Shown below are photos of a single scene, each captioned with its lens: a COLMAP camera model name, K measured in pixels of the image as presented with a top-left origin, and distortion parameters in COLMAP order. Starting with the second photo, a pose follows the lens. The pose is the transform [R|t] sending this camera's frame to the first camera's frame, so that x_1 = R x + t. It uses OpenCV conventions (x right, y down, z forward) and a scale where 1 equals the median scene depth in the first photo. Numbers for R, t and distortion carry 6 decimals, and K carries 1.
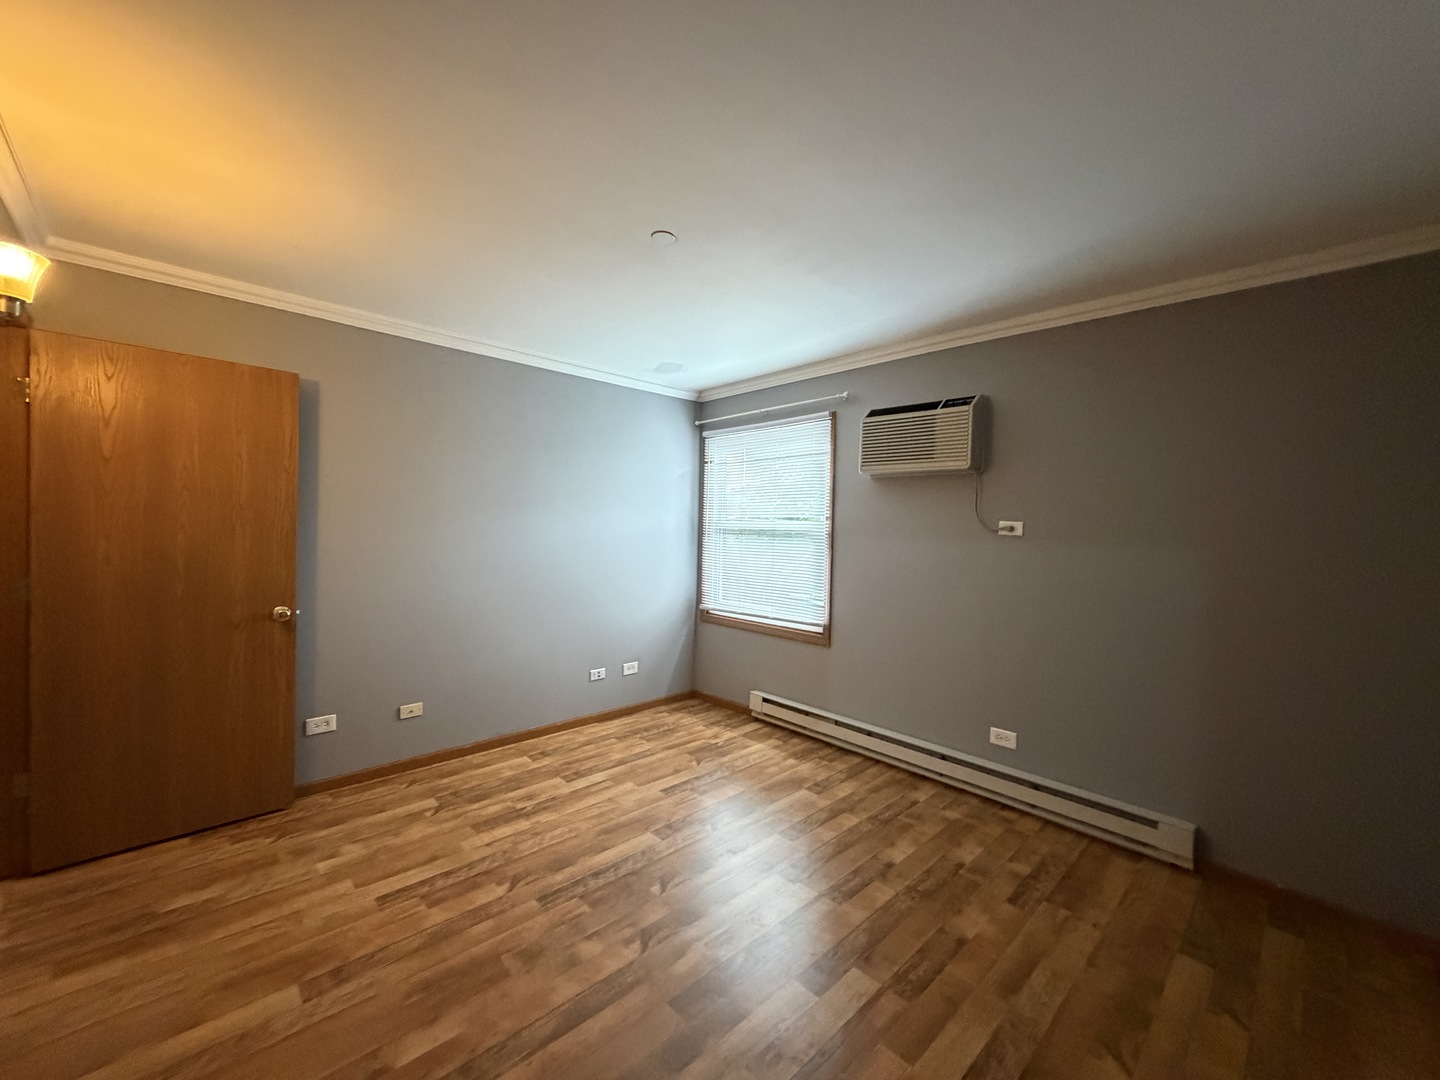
lens RADIAL K [[573.8, 0, 714.8], [0, 573.8, 538.1], [0, 0, 1]] dist [0.000301, -0.000317]
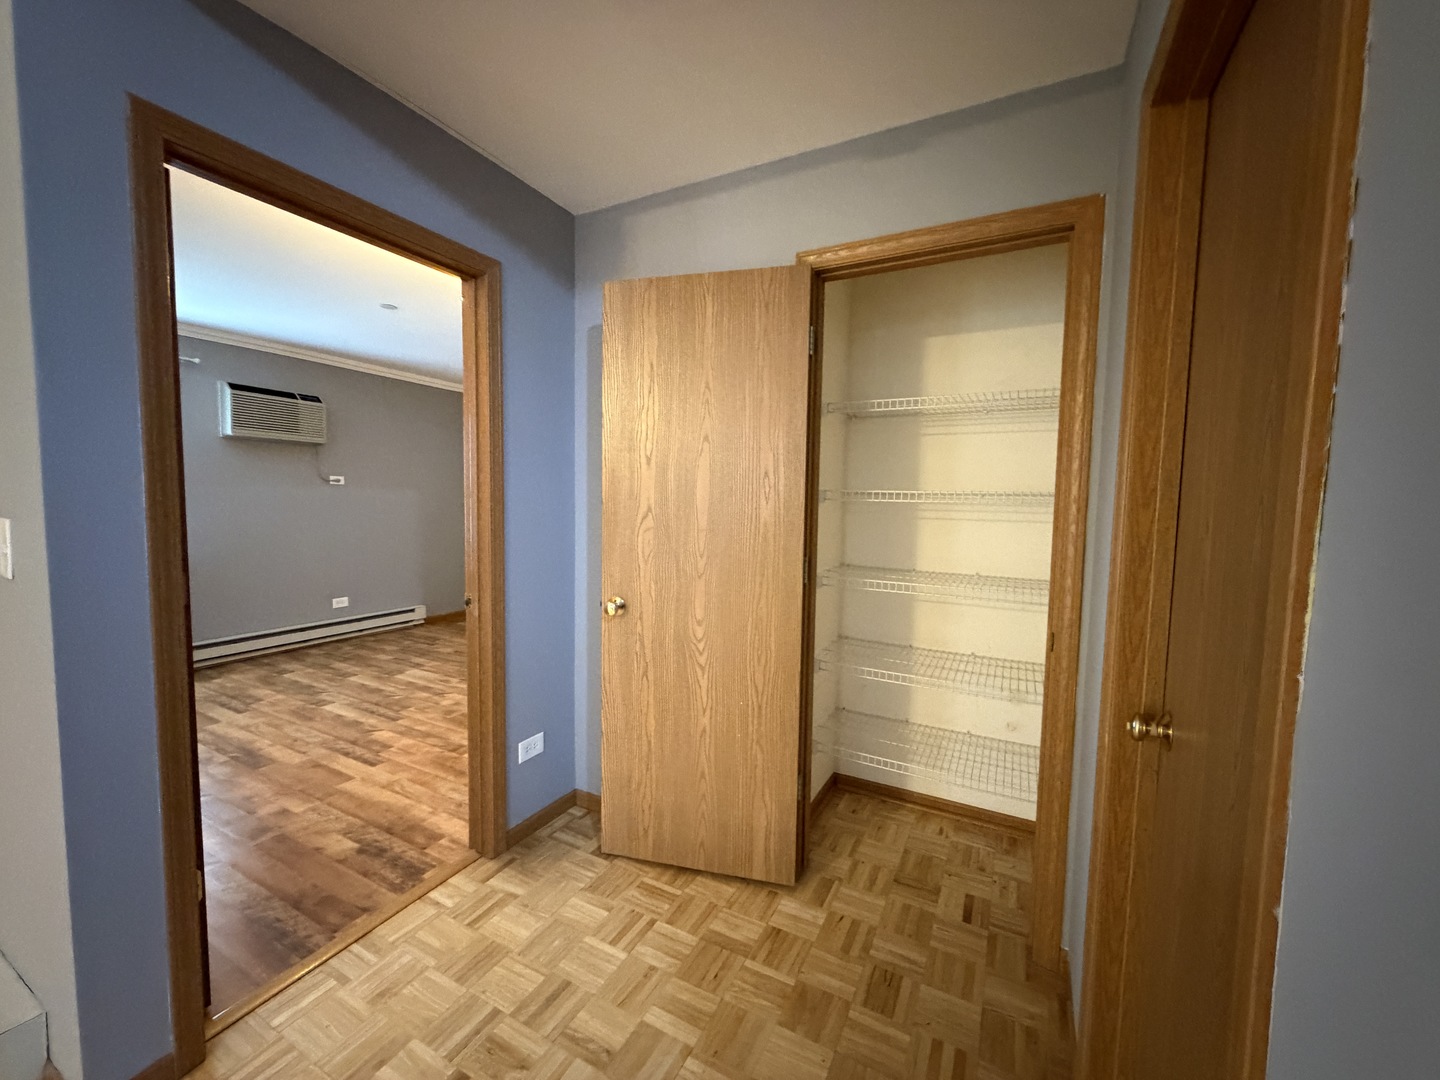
lens RADIAL K [[573.8, 0, 714.8], [0, 573.8, 538.1], [0, 0, 1]] dist [0.000301, -0.000317]
pose [[-0.314961, -0.096444, 0.944192, -1.565850], [-0.006276, 0.995014, 0.099542, -0.024323], [-0.949084, 0.025426, -0.313995, 0.504626]]
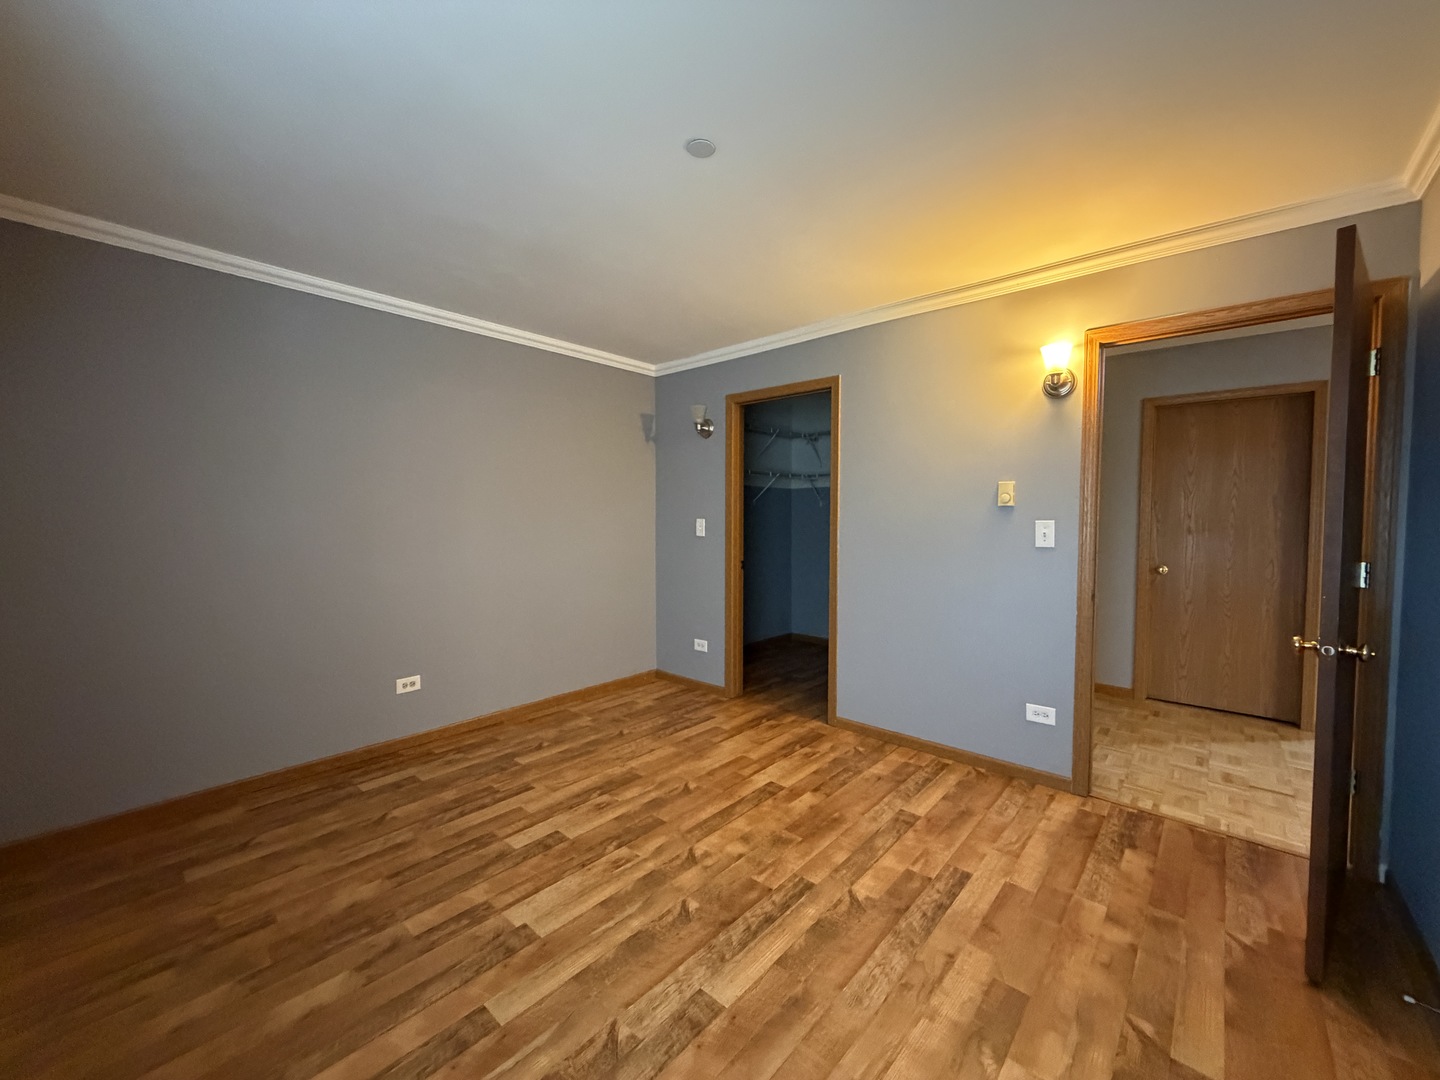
lens RADIAL K [[573.8, 0, 714.8], [0, 573.8, 538.1], [0, 0, 1]] dist [0.000301, -0.000317]
pose [[-0.996112, -0.022631, -0.085134, -0.039601], [-0.027640, 0.997927, 0.058122, 0.002191], [0.083642, 0.060250, -0.994673, 1.473550]]
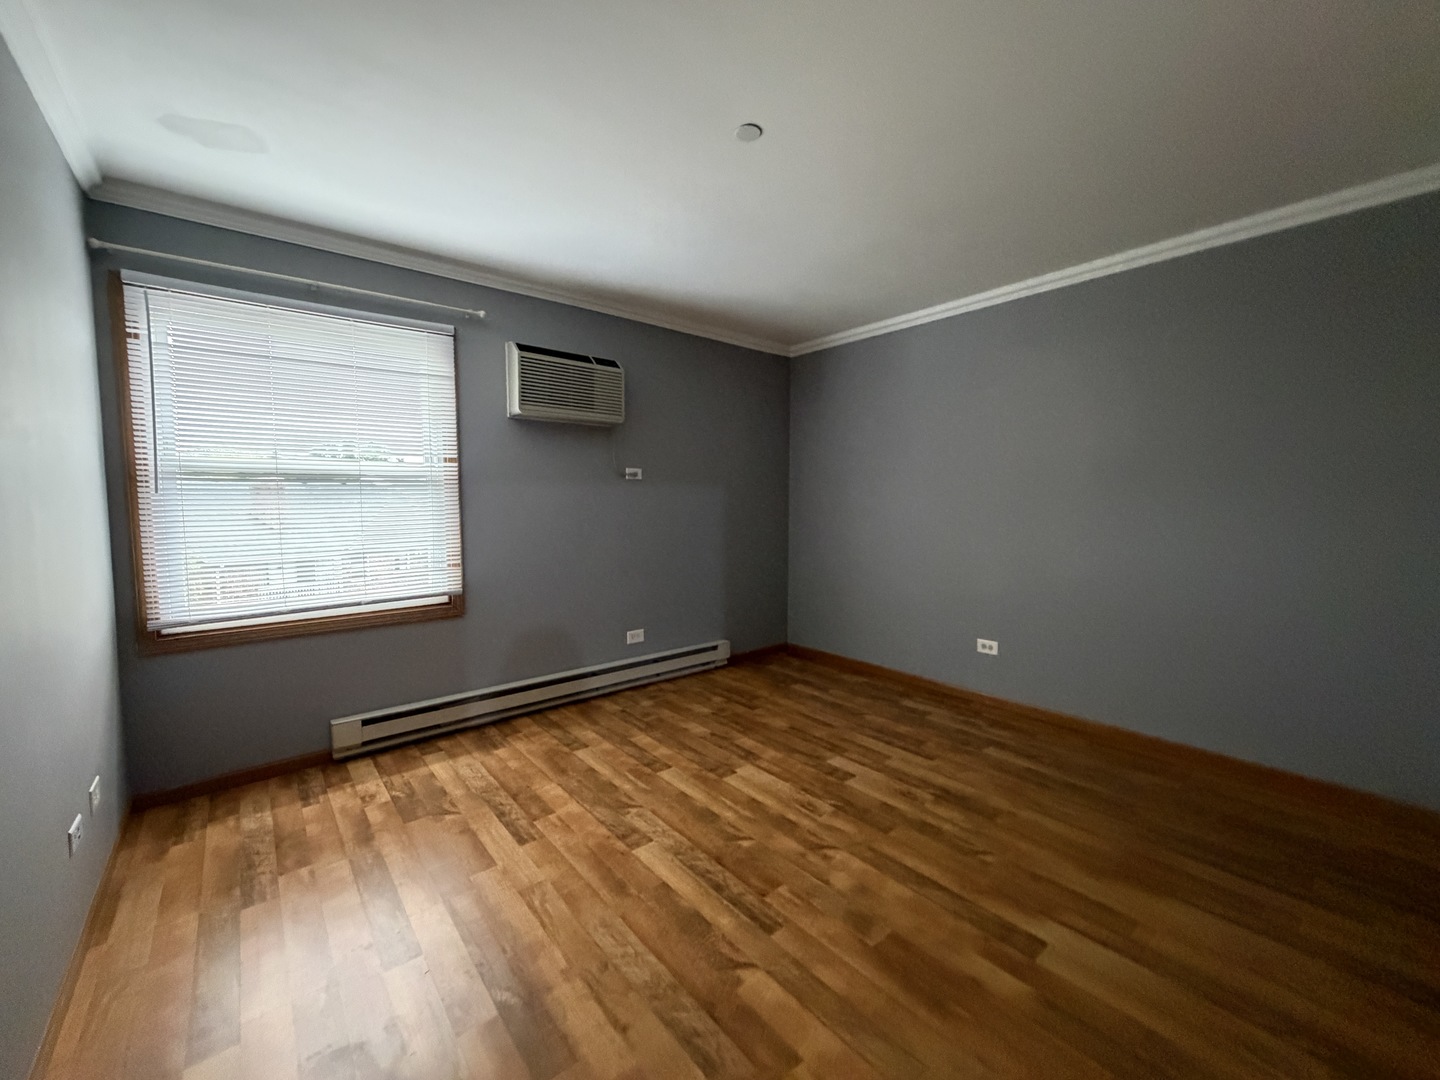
lens RADIAL K [[573.8, 0, 714.8], [0, 573.8, 538.1], [0, 0, 1]] dist [0.000301, -0.000317]
pose [[0.066350, -0.092393, 0.993510, -0.807841], [0.025044, 0.995544, 0.090910, 0.014772], [-0.997482, 0.018850, 0.068368, 0.783426]]
